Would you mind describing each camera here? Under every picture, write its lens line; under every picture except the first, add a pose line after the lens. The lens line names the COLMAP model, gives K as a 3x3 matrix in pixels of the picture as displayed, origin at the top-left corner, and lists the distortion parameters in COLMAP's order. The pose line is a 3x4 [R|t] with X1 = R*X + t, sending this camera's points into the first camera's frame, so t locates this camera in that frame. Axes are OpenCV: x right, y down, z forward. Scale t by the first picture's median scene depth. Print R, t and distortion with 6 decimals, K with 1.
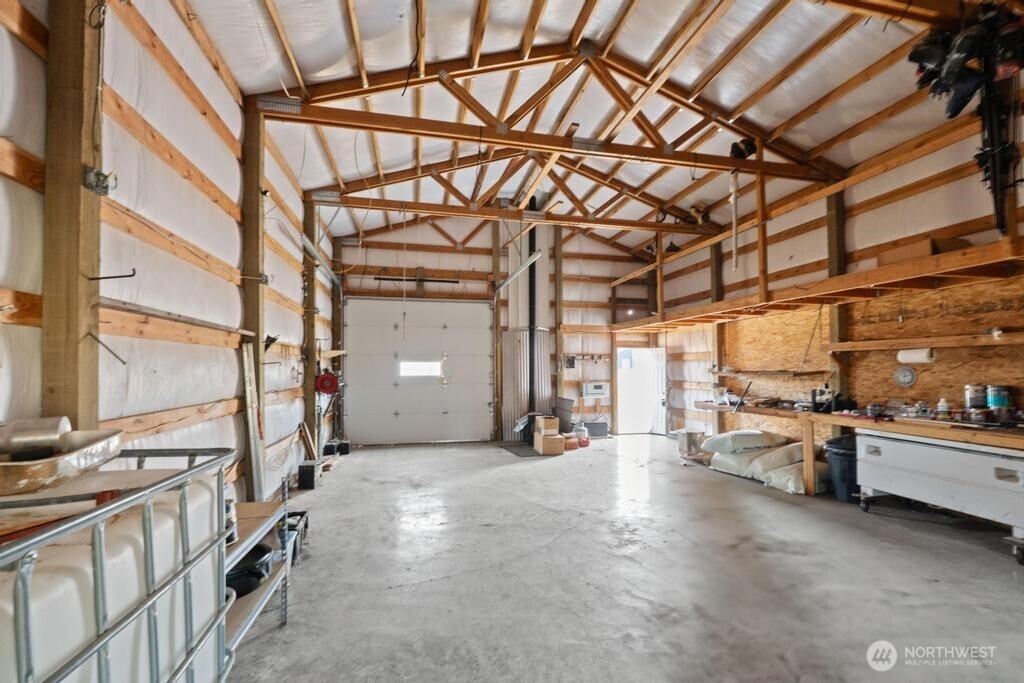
lens RADIAL K [[448.4, 0, 519.0], [0, 448.4, 368.1], [0, 0, 1]] dist [0.001796, -0.001747]
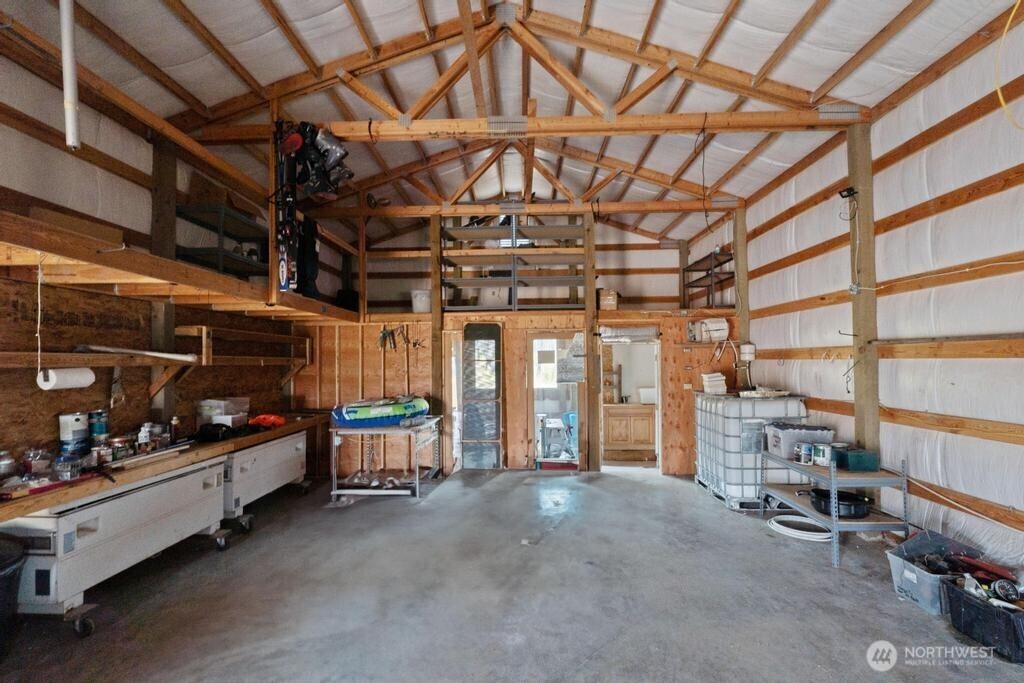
lens RADIAL K [[448.4, 0, 511.2], [0, 448.4, 348.4], [0, 0, 1]] dist [0.001796, -0.001747]
pose [[-0.968332, 0.019264, 0.248920, 0.054665], [0.013554, 0.999605, -0.024630, -0.047511], [-0.249296, -0.020476, -0.968211, 1.498960]]
